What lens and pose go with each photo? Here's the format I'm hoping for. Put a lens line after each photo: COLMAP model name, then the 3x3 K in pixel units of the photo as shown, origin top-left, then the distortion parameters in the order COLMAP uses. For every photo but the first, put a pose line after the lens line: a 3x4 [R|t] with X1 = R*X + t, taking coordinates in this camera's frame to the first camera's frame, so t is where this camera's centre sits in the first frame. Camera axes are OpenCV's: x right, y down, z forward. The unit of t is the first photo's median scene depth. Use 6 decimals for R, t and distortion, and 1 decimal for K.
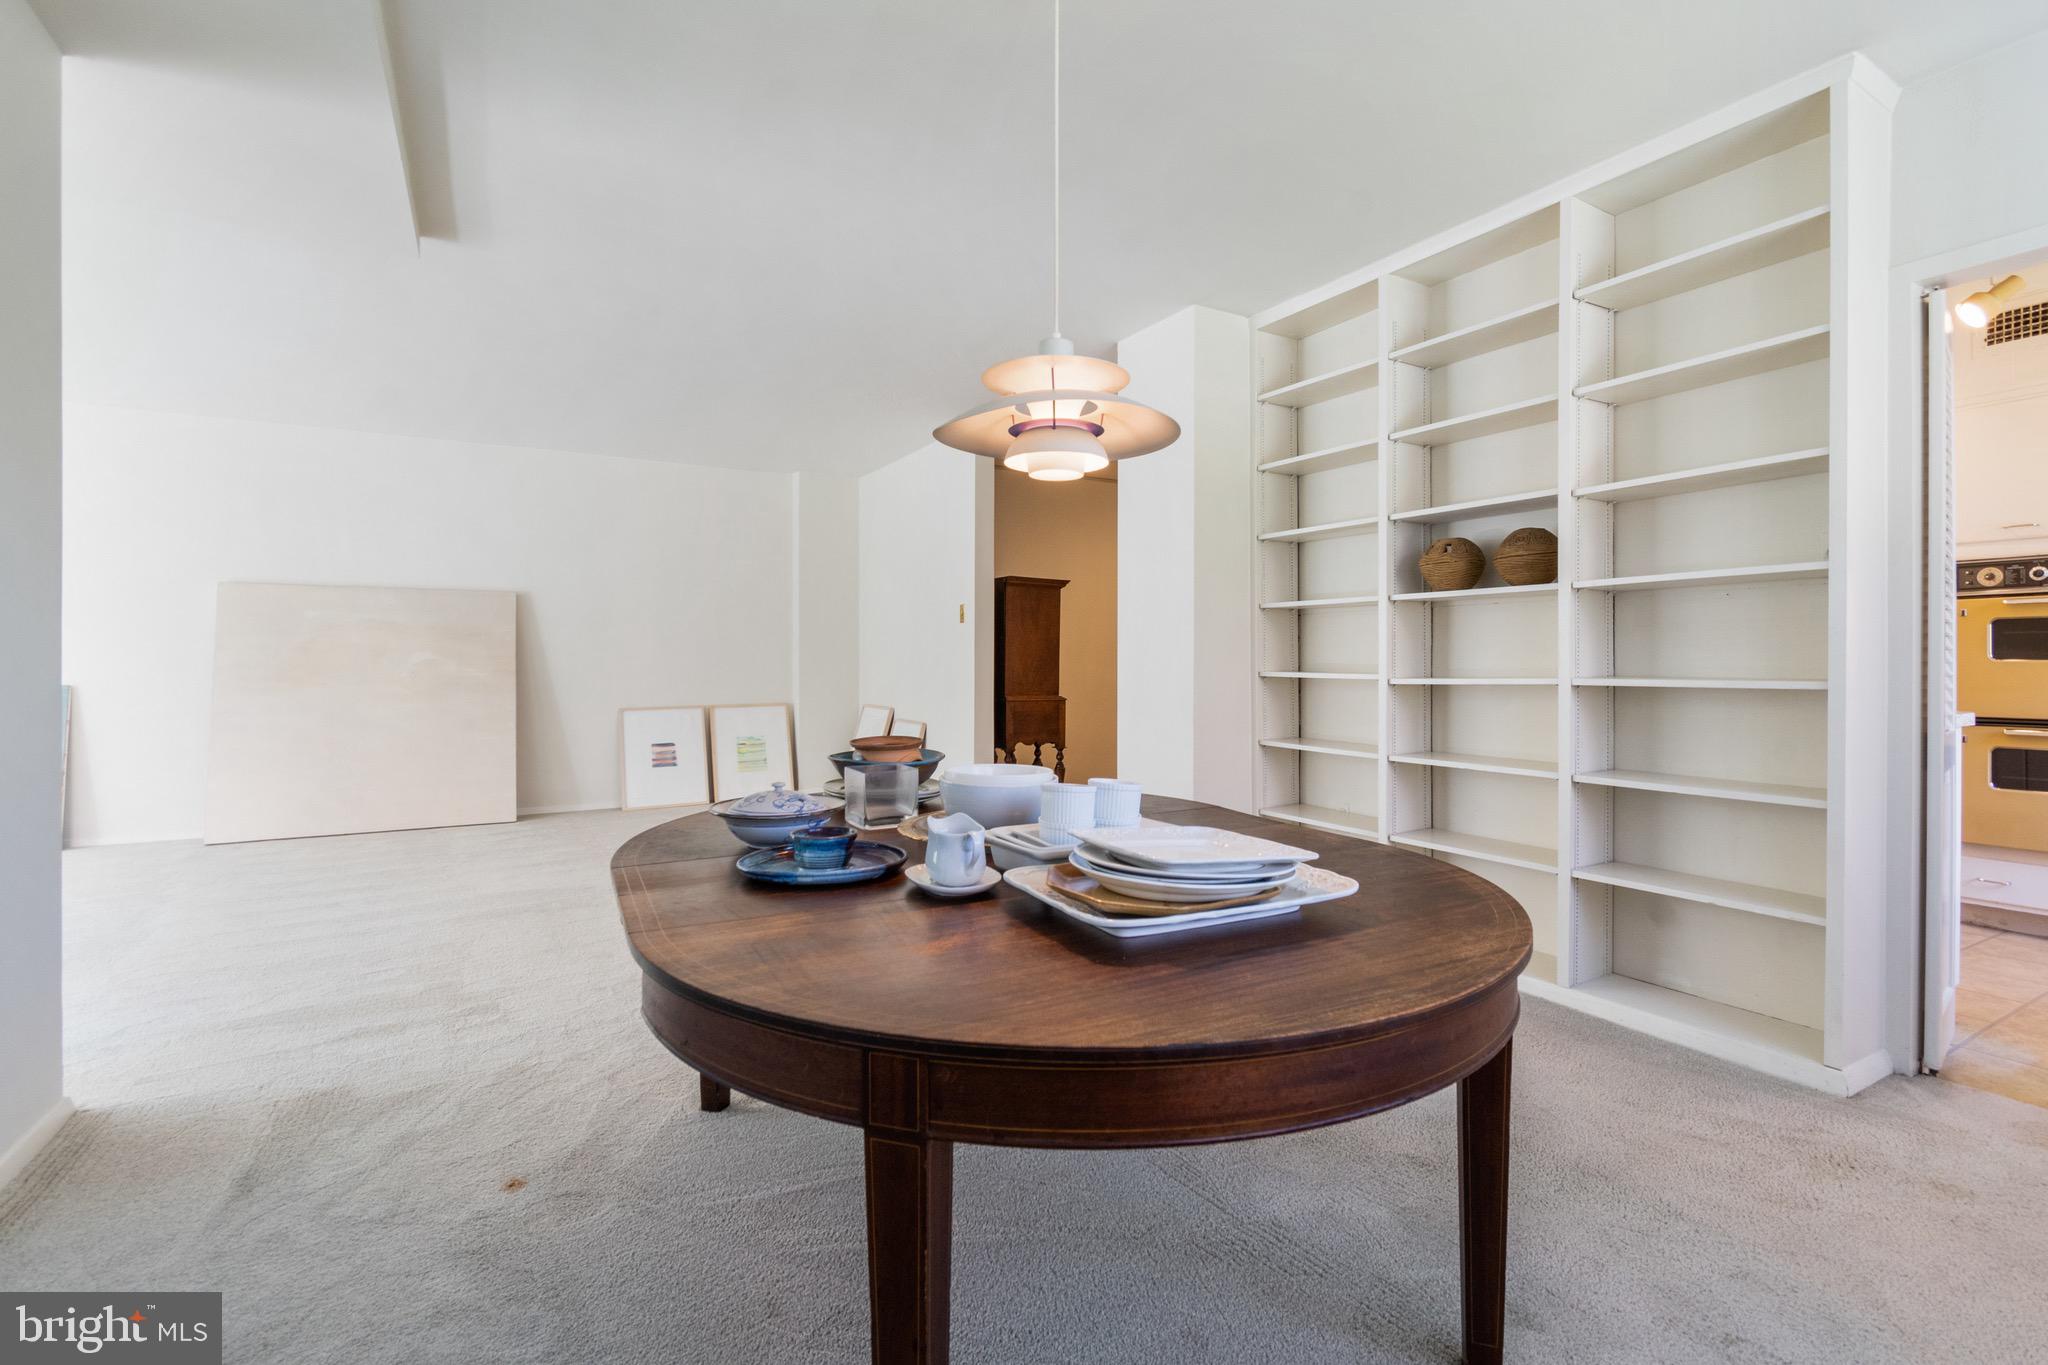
lens RADIAL K [[928.3, 0, 1045.1], [0, 928.3, 667.6], [0, 0, 1]] dist [0.004234, -0.003057]
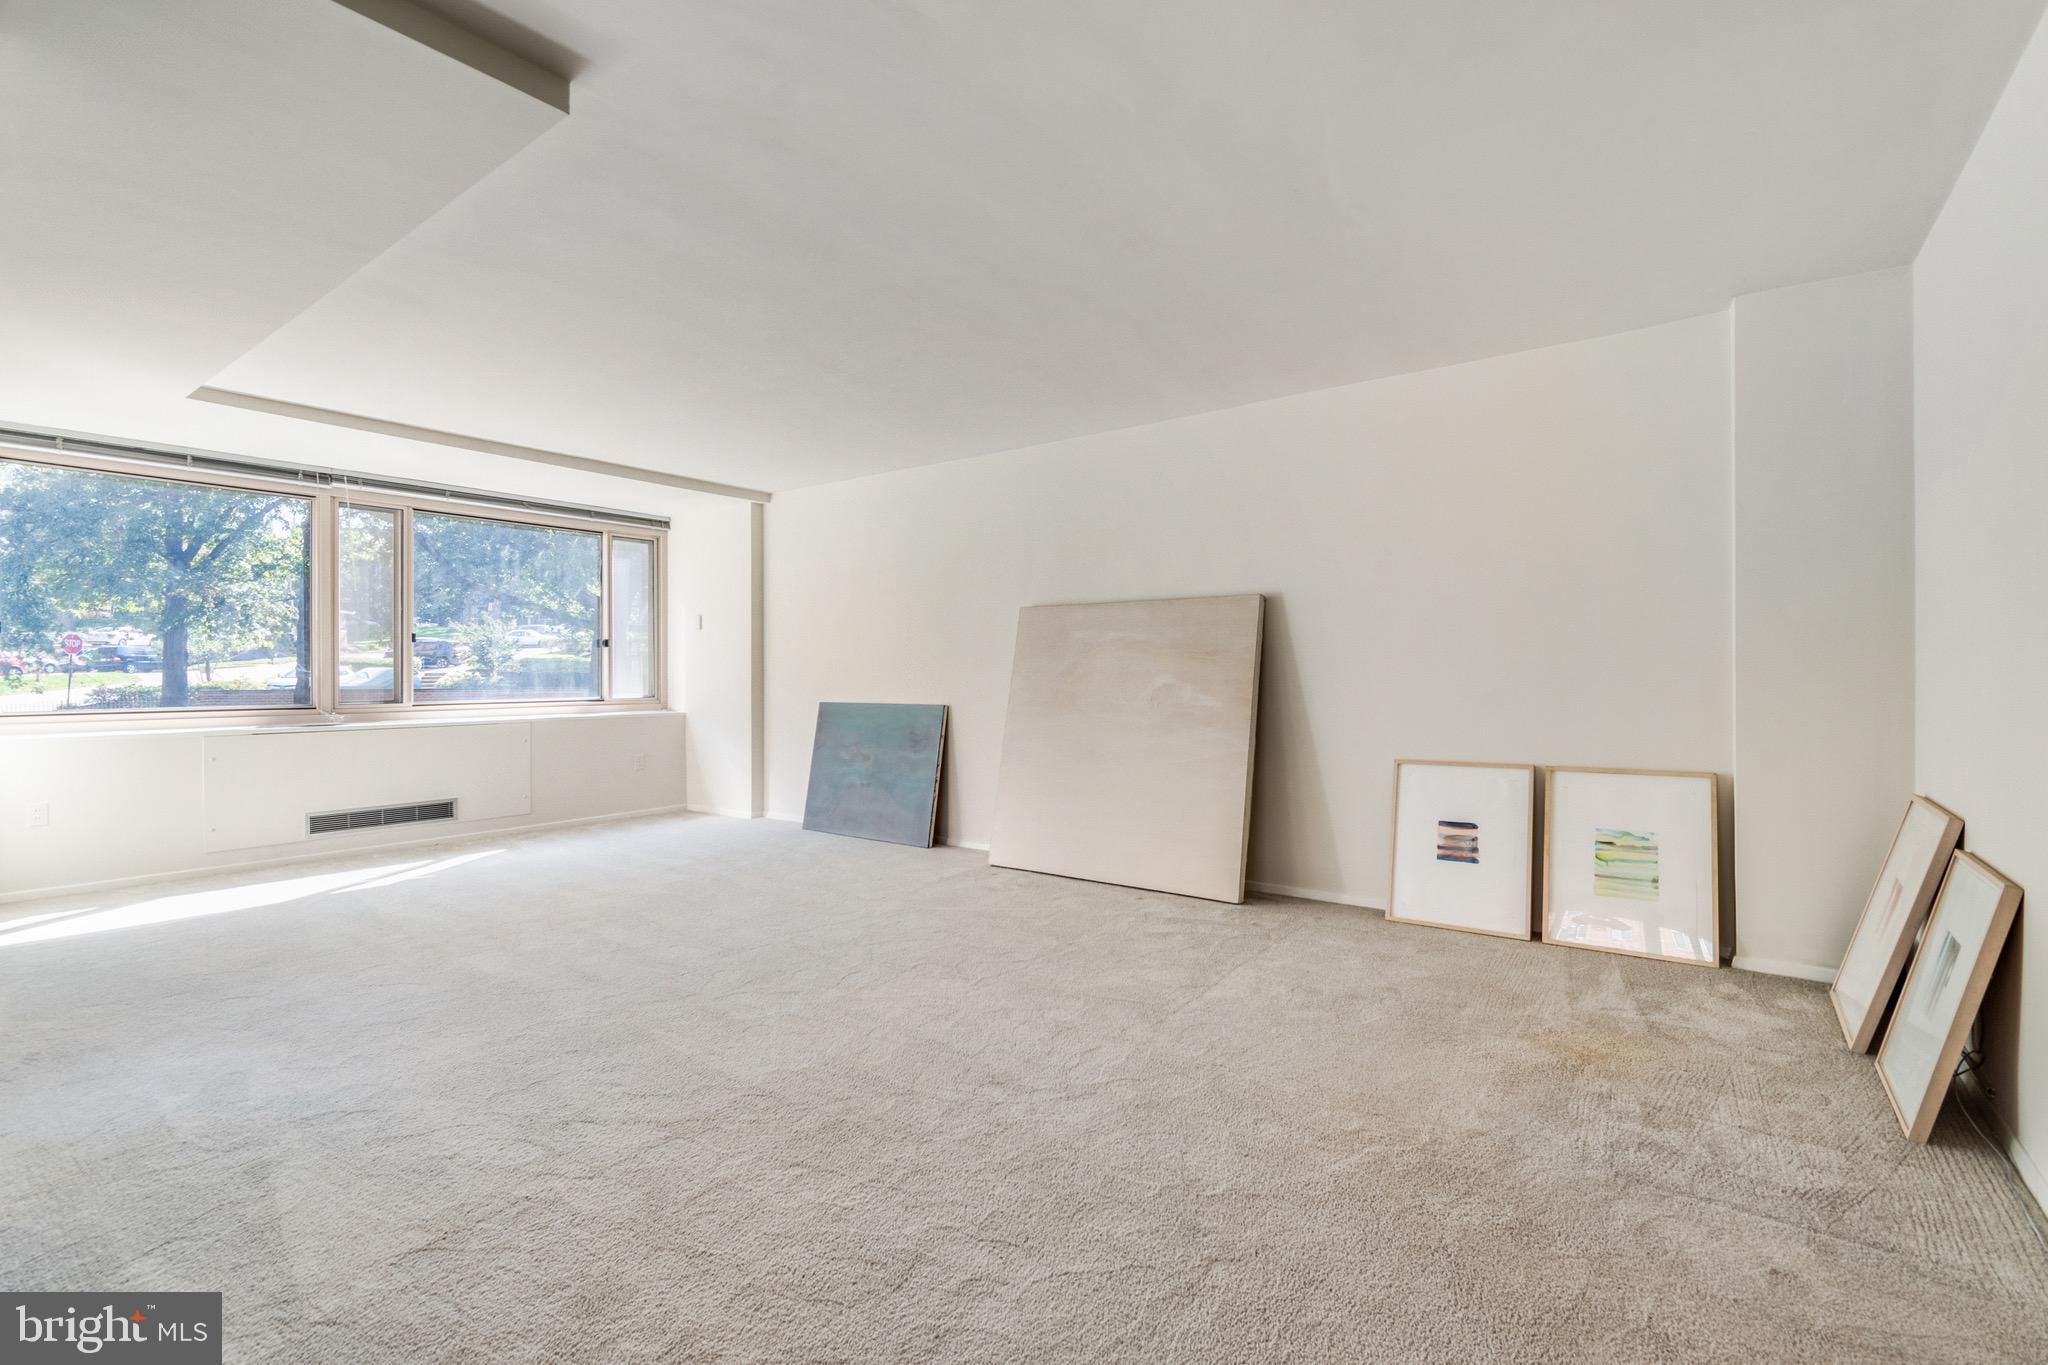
lens RADIAL K [[928.3, 0, 1029.4], [0, 928.3, 662.8], [0, 0, 1]] dist [0.004234, -0.003057]
pose [[0.370519, -0.014502, -0.928712, 0.123294], [-0.006663, 0.999811, -0.018271, -0.023206], [0.928801, 0.012958, 0.370352, 1.194558]]
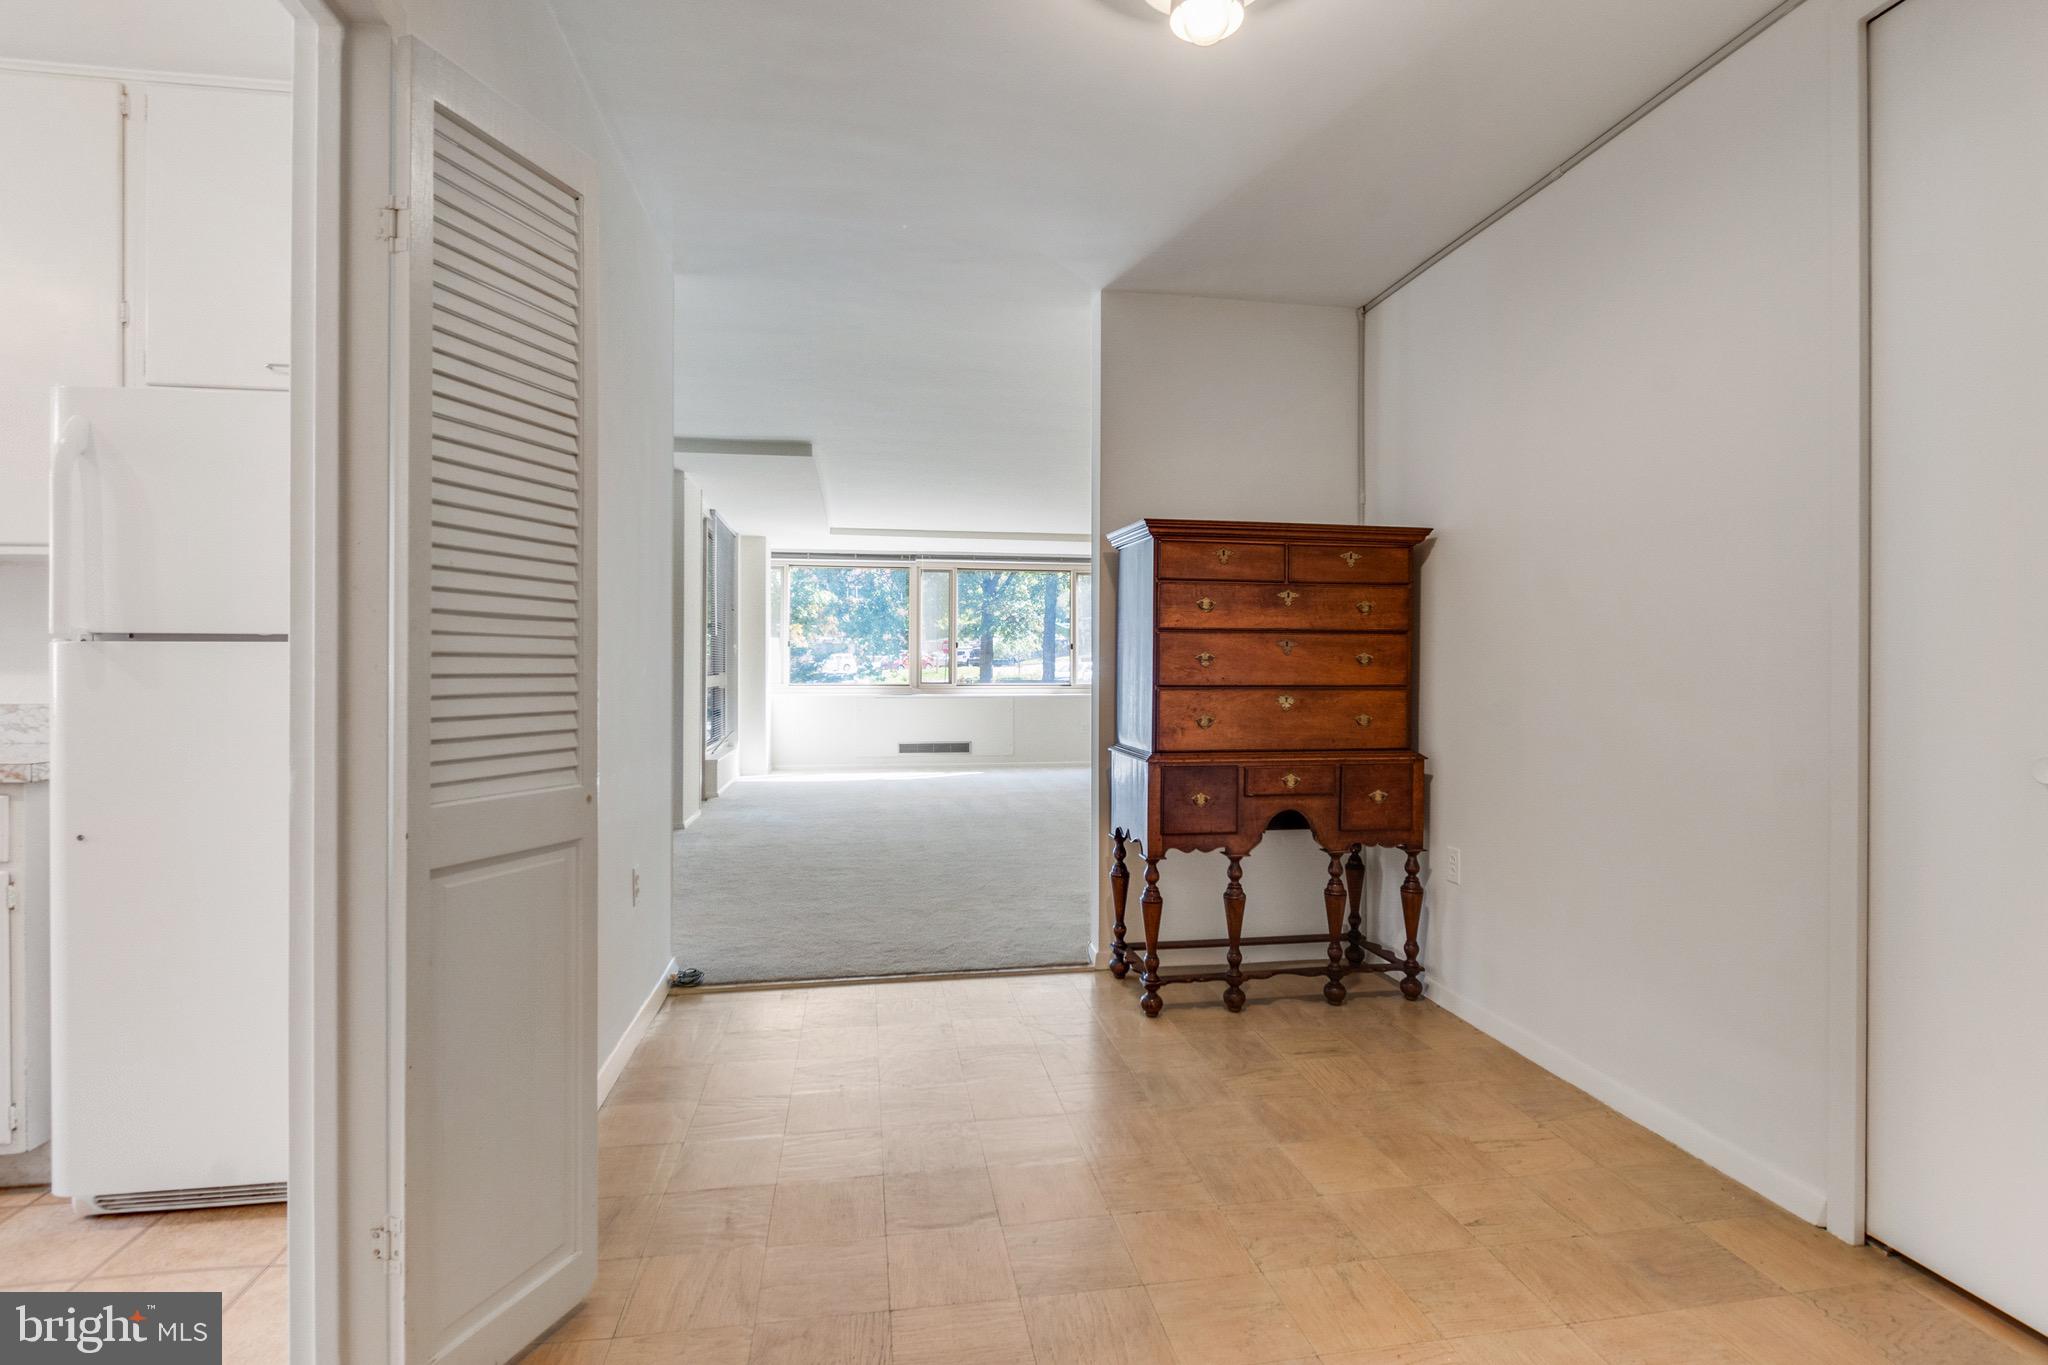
lens RADIAL K [[964.2, 0, 1026.3], [0, 964.2, 675.0], [0, 0, 1]] dist [0.000629, 0.000030]
pose [[-0.369583, 0.002911, -0.929193, 0.906117], [-0.015239, 0.999842, 0.009194, -0.033305], [0.929073, 0.017558, -0.369481, 2.188325]]
